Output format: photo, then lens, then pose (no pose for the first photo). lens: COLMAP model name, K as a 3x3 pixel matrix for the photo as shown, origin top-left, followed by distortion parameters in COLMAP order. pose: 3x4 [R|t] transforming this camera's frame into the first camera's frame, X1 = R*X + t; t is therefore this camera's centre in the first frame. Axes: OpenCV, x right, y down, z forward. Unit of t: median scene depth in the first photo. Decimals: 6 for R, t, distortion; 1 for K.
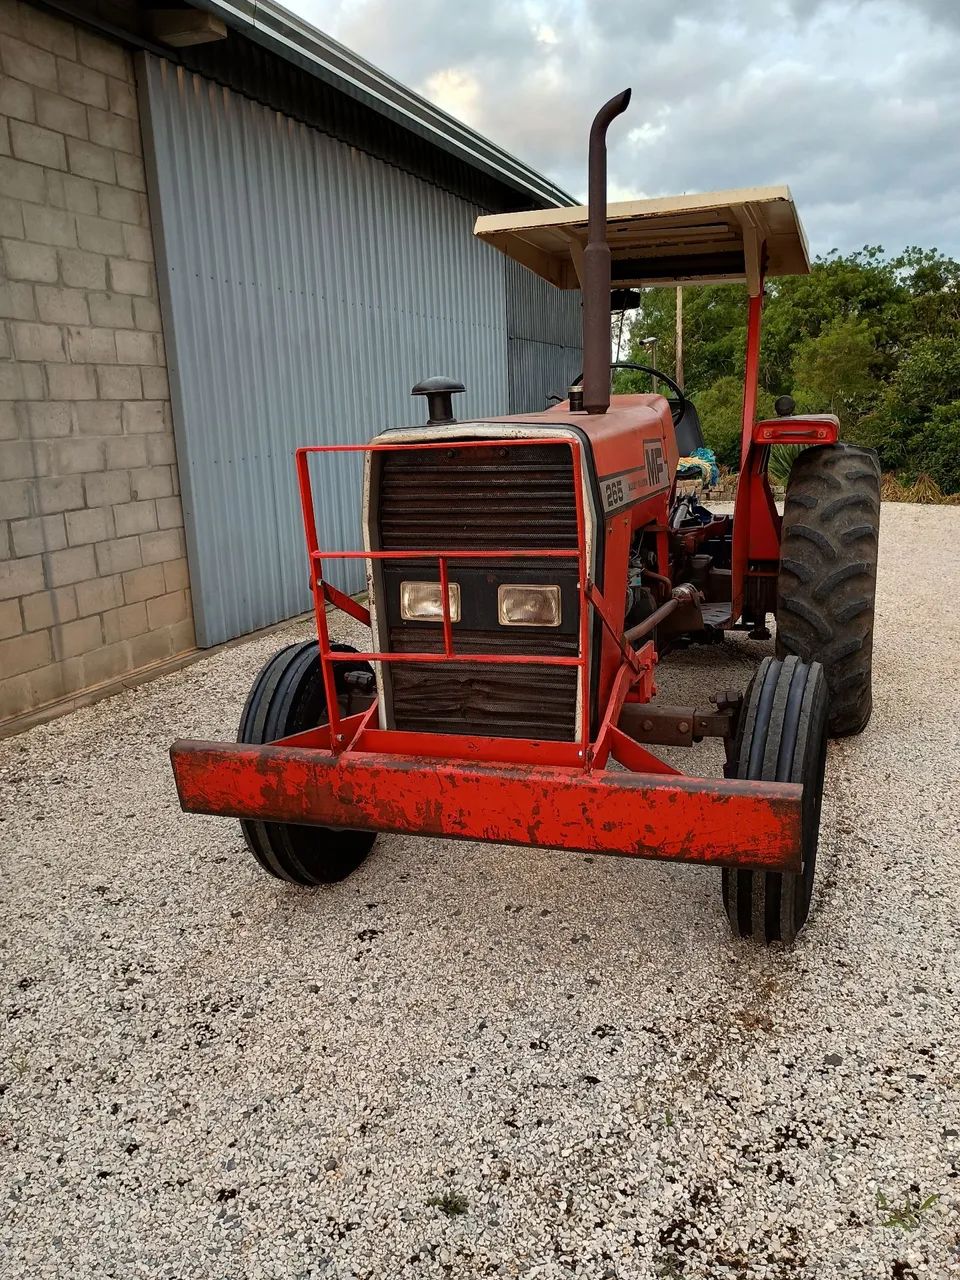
lens RADIAL K [[1068.1, 0, 480.0], [0, 1068.1, 640.0], [0, 0, 1]] dist [0.060465, -0.075033]
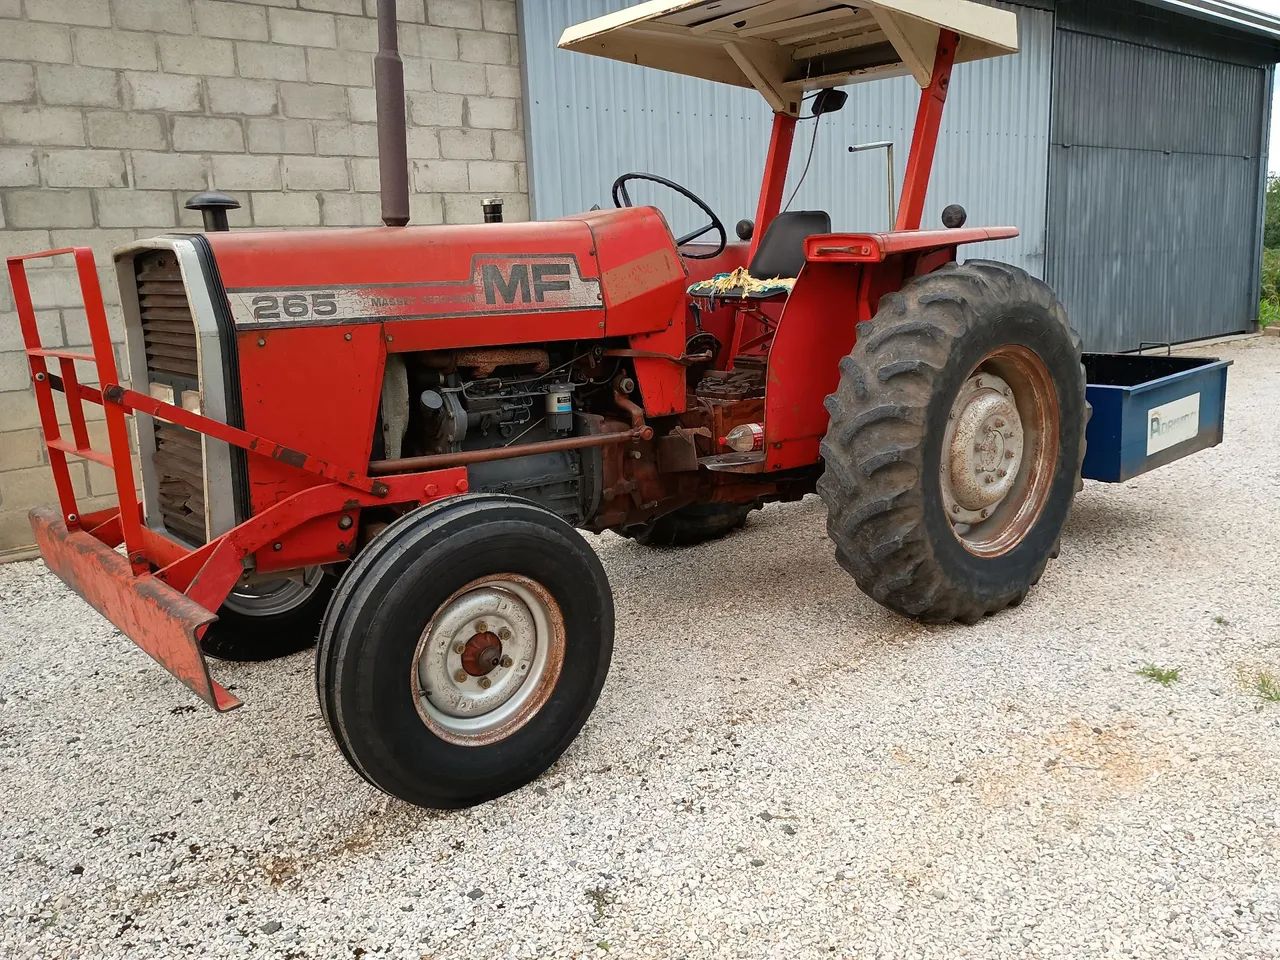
lens RADIAL K [[1068.1, 0, 635.9], [0, 1068.1, 459.9], [0, 0, 1]] dist [0.060465, -0.075033]
pose [[0.861041, 0.094258, -0.499723, 0.428066], [-0.097421, 0.995046, 0.019826, -0.022095], [0.499116, 0.031612, 0.865958, 0.148613]]
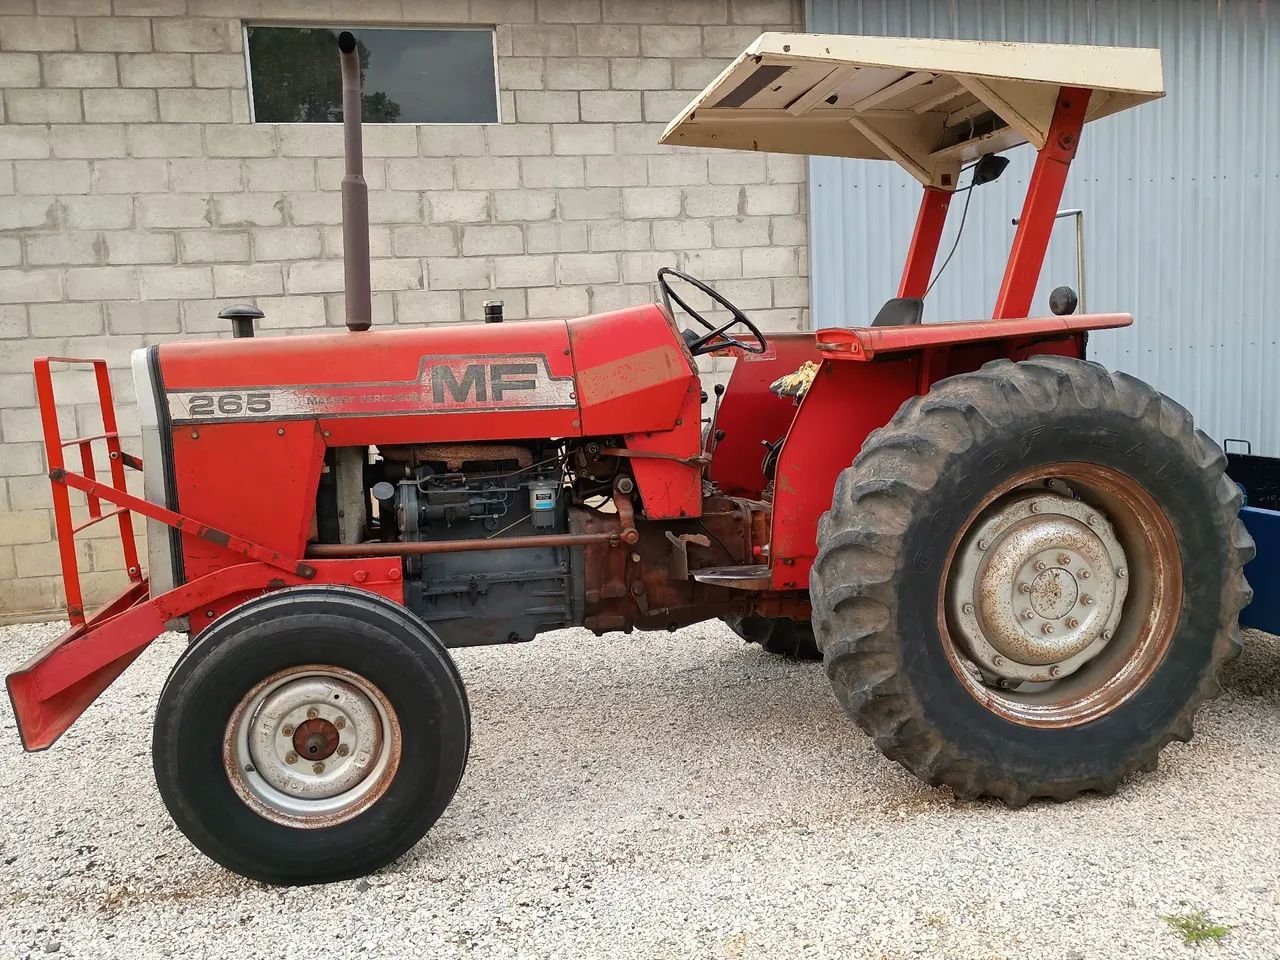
lens RADIAL K [[1054.0, 0, 618.6], [0, 1054.0, 467.6], [0, 0, 1]] dist [0.069558, -0.085156]
pose [[0.514493, 0.102081, -0.851396, 0.611505], [-0.152702, 0.987926, 0.026174, -0.077096], [0.843788, 0.116544, 0.523869, 0.366907]]
